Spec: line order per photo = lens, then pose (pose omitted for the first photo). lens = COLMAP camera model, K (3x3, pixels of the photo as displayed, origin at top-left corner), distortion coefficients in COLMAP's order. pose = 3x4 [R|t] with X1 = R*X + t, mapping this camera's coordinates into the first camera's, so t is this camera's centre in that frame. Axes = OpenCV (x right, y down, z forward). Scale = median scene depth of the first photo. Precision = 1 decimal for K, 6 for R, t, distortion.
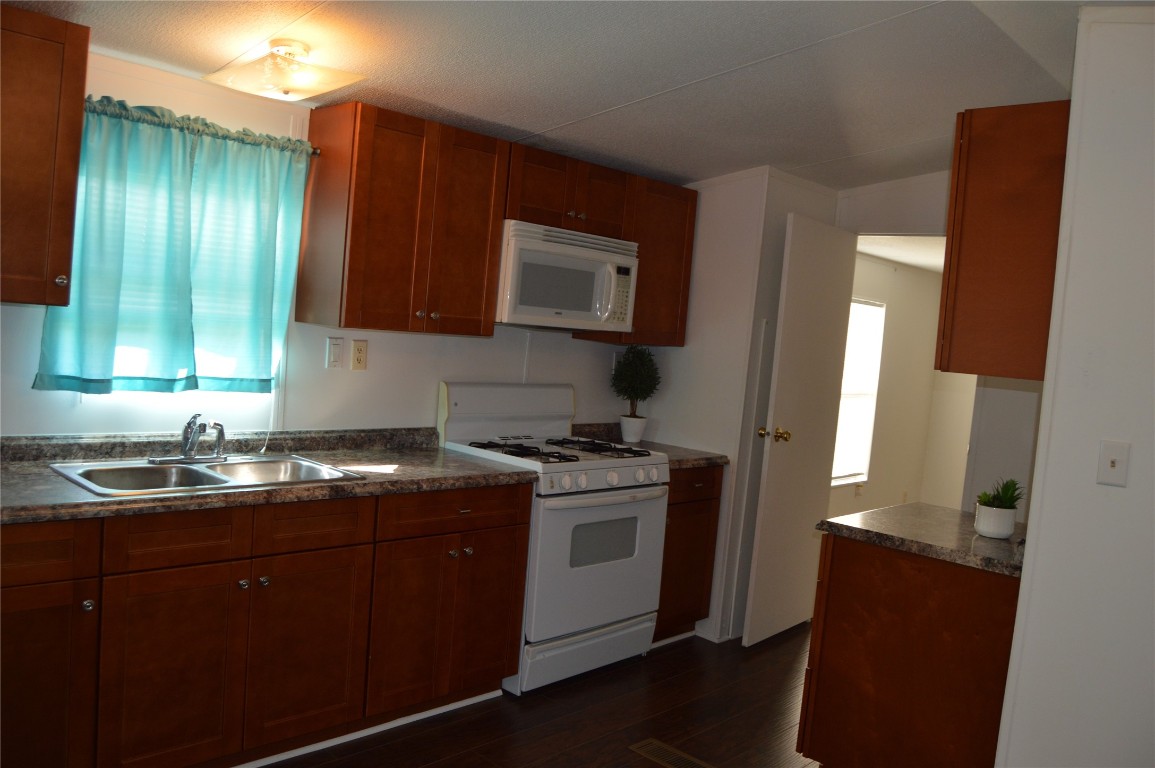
lens RADIAL K [[886.7, 0, 577.5], [0, 886.7, 384.0], [0, 0, 1]] dist [-0.038933, 0.002481]
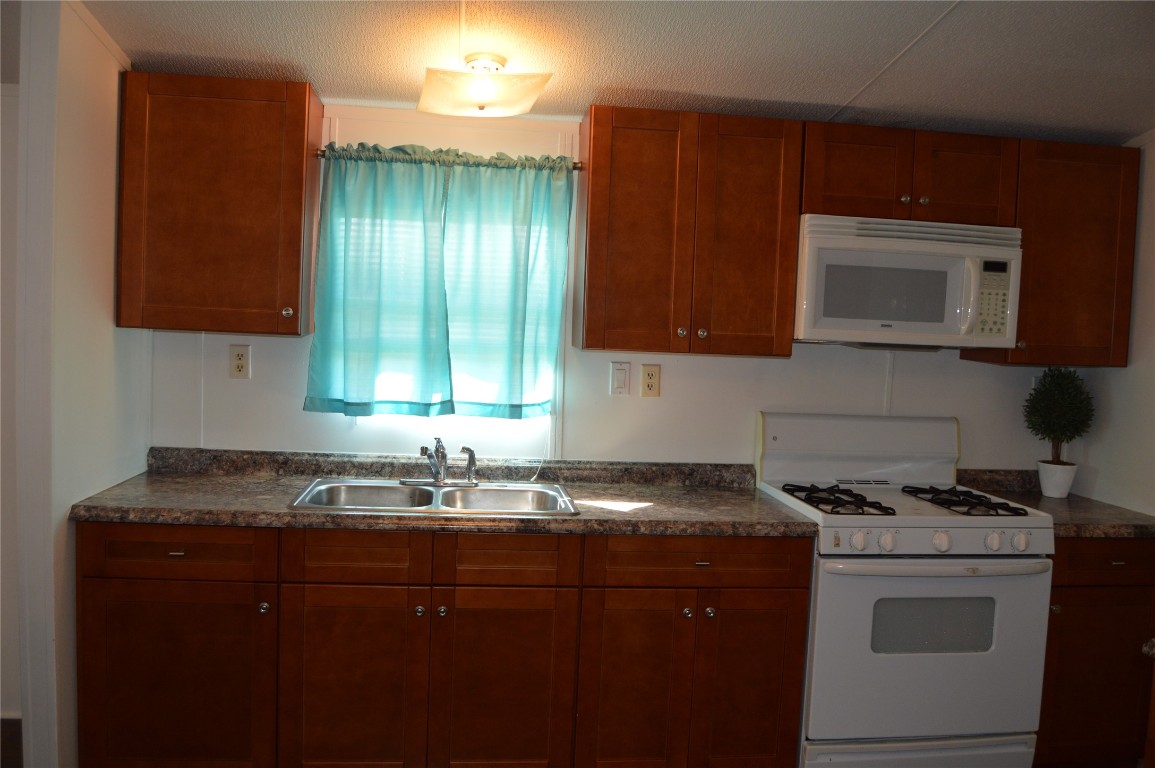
lens RADIAL K [[912.2, 0, 592.2], [0, 912.2, 384.4], [0, 0, 1]] dist [-0.061529, 0.011095]
pose [[0.793584, -0.010247, -0.608375, 0.312815], [-0.015835, 0.999172, -0.037484, 0.008087], [0.608255, 0.039381, 0.792764, 0.244205]]
